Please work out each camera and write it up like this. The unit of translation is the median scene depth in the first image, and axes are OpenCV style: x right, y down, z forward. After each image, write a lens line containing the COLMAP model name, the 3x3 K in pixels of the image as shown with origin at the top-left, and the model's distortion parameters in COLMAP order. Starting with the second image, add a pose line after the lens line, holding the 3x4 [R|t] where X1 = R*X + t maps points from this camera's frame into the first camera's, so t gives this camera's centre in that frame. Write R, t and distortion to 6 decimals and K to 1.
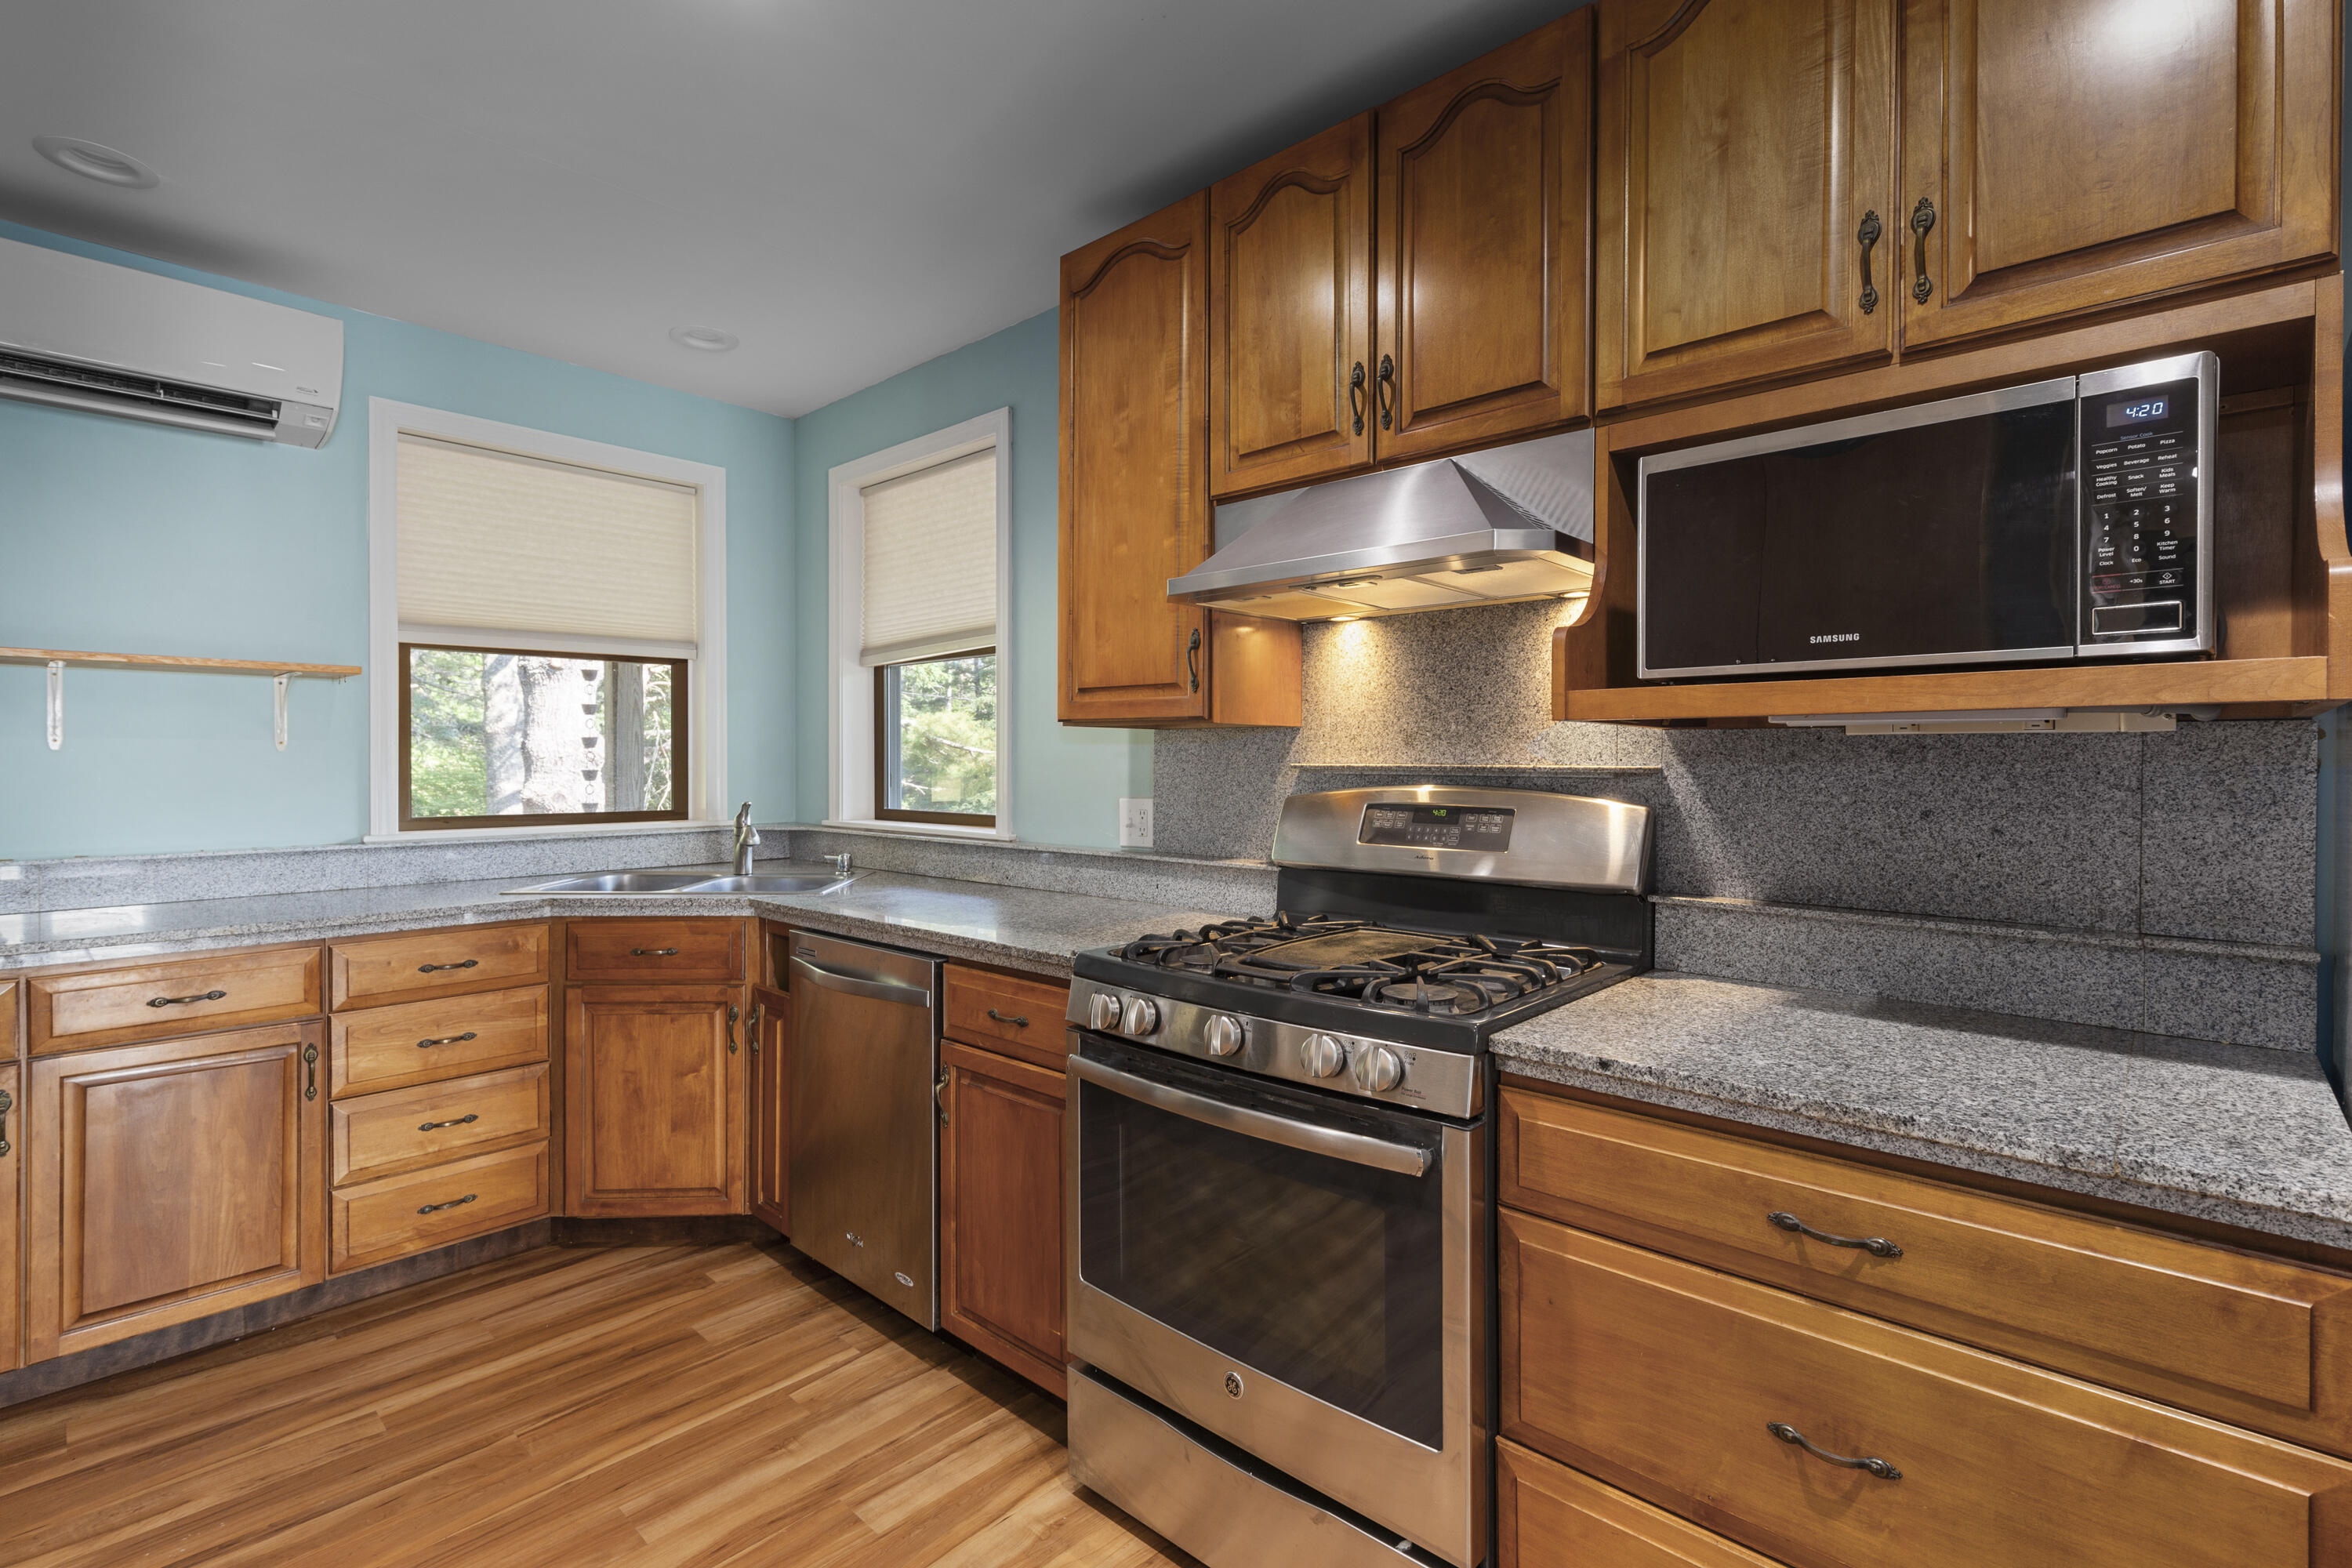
lens RADIAL K [[1077.3, 0, 1175.0], [0, 1077.3, 769.5], [0, 0, 1]] dist [0.012596, -0.000567]
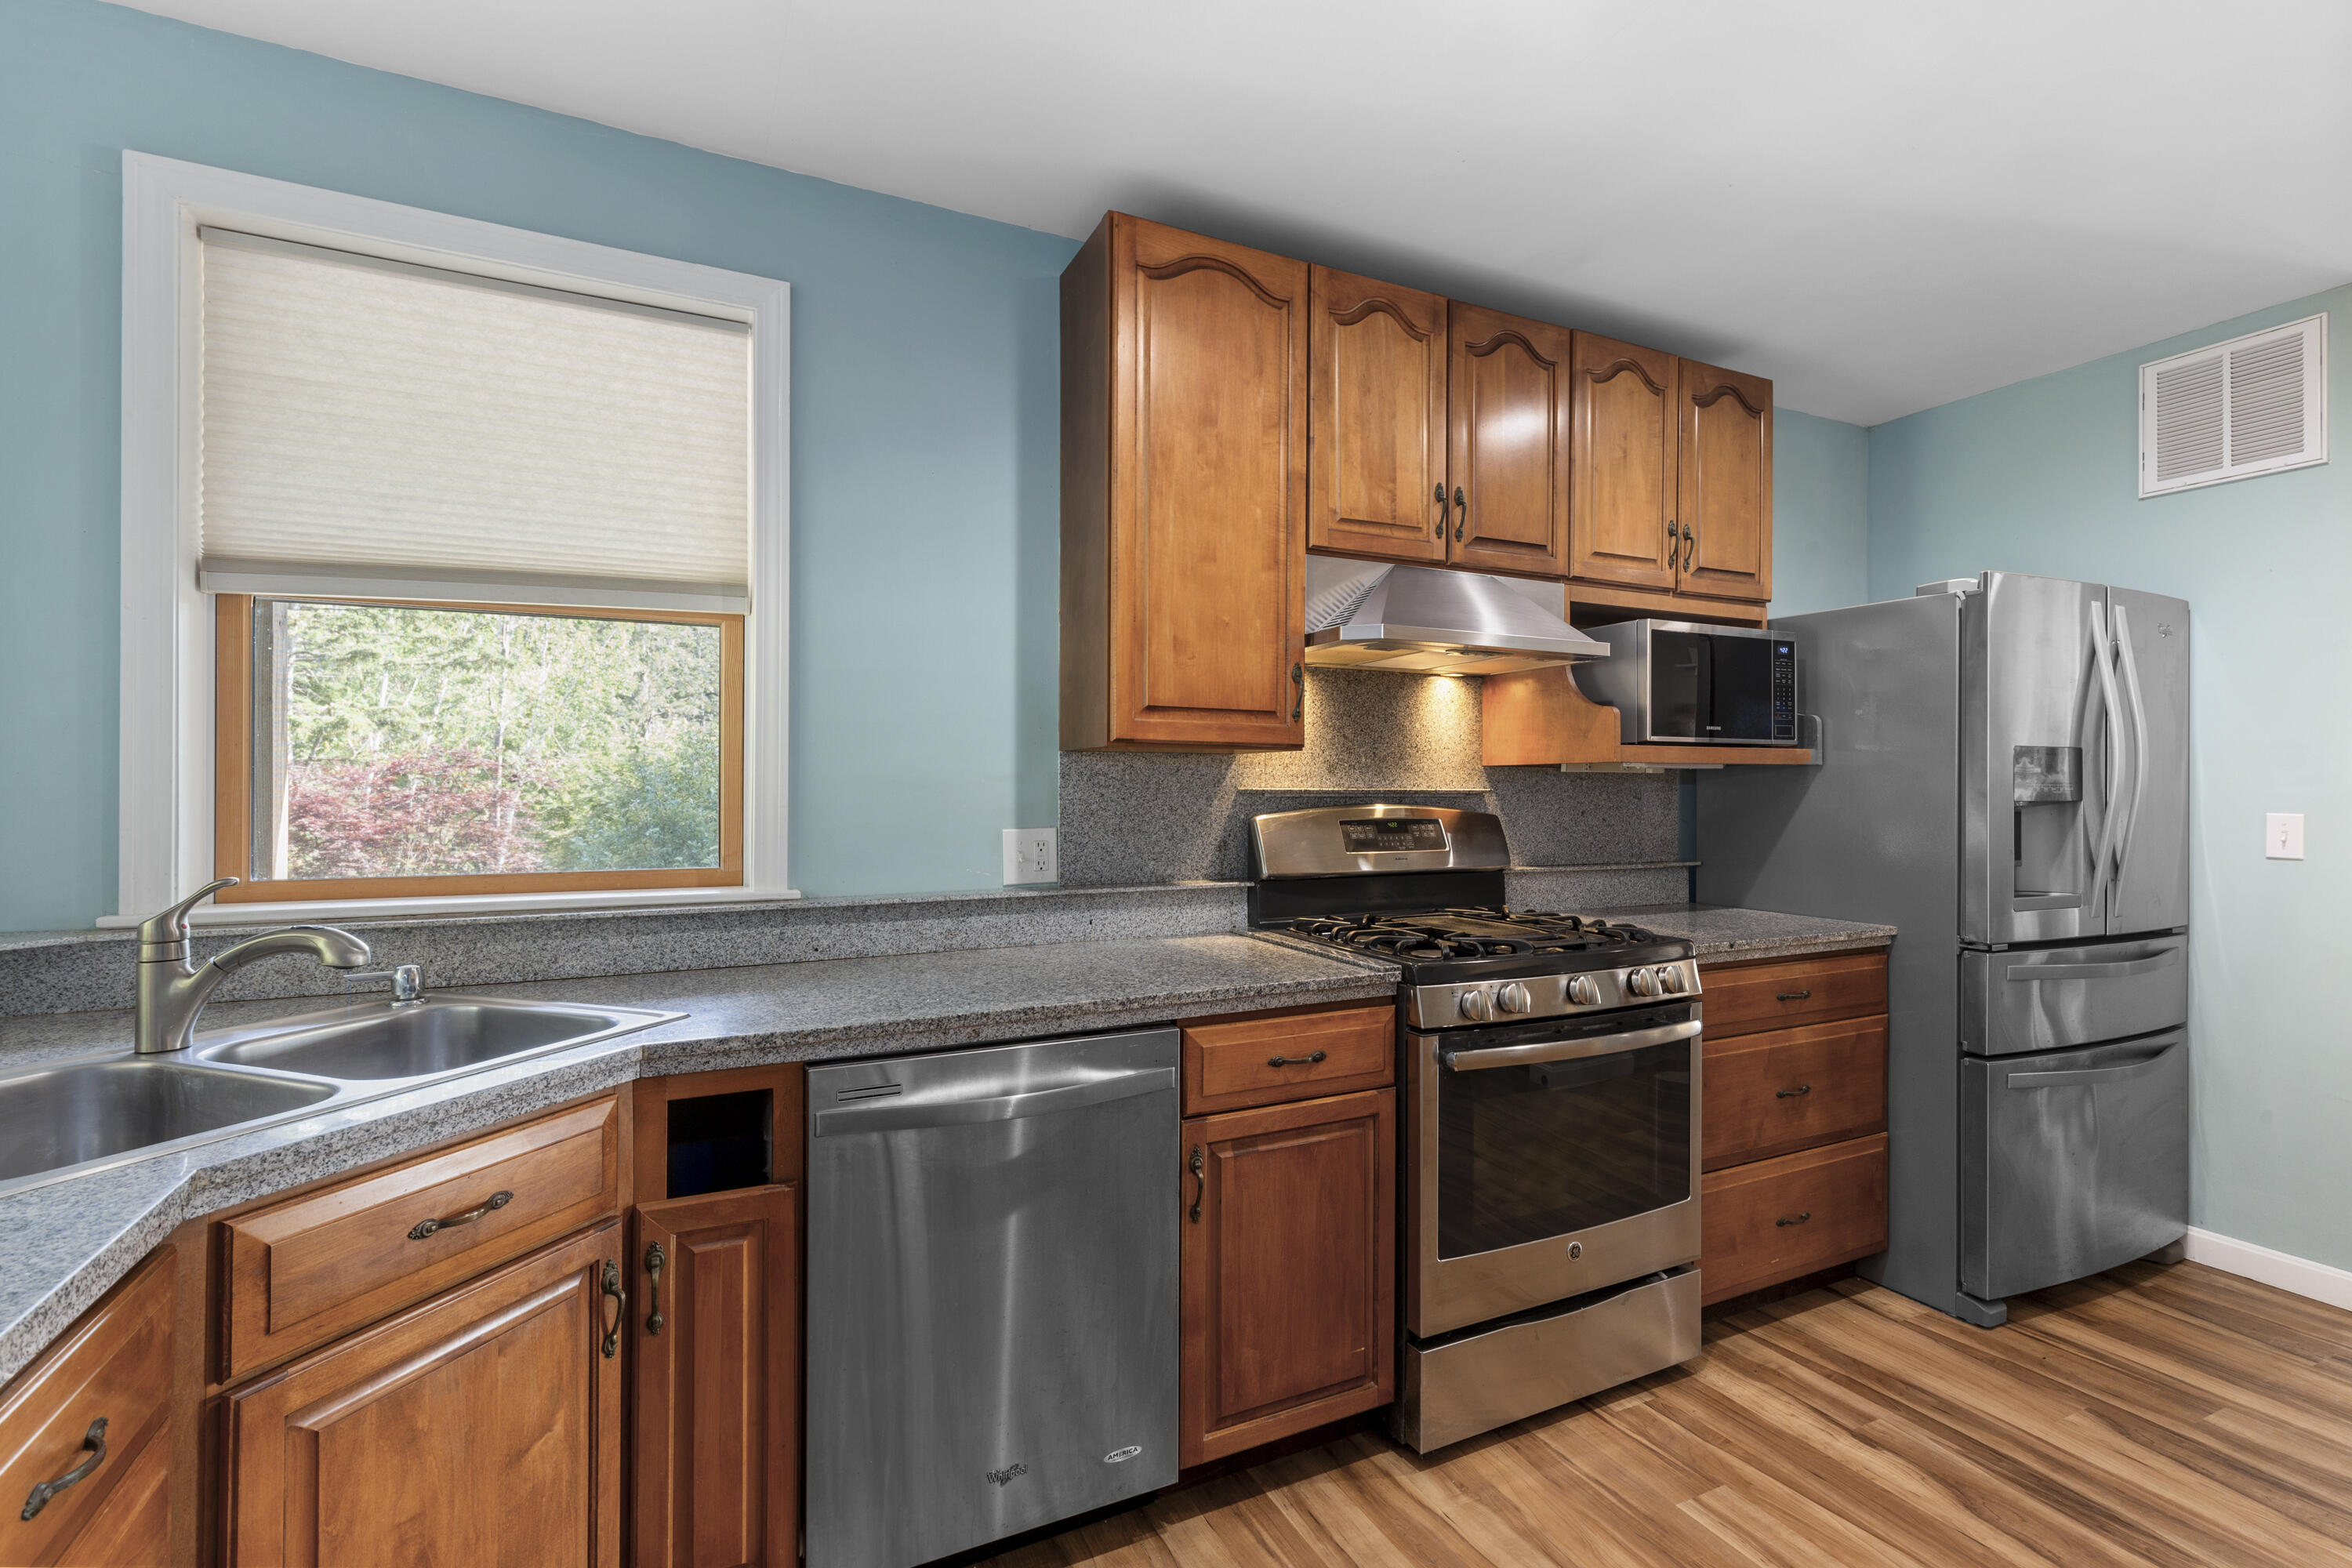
lens RADIAL K [[1077.3, 0, 1177.6], [0, 1077.3, 782.1], [0, 0, 1]] dist [0.012596, -0.000567]
pose [[0.358530, 0.001136, 0.933518, -1.057821], [0.006211, 0.999974, -0.003603, -0.009180], [-0.933498, 0.007090, 0.358514, 0.748772]]
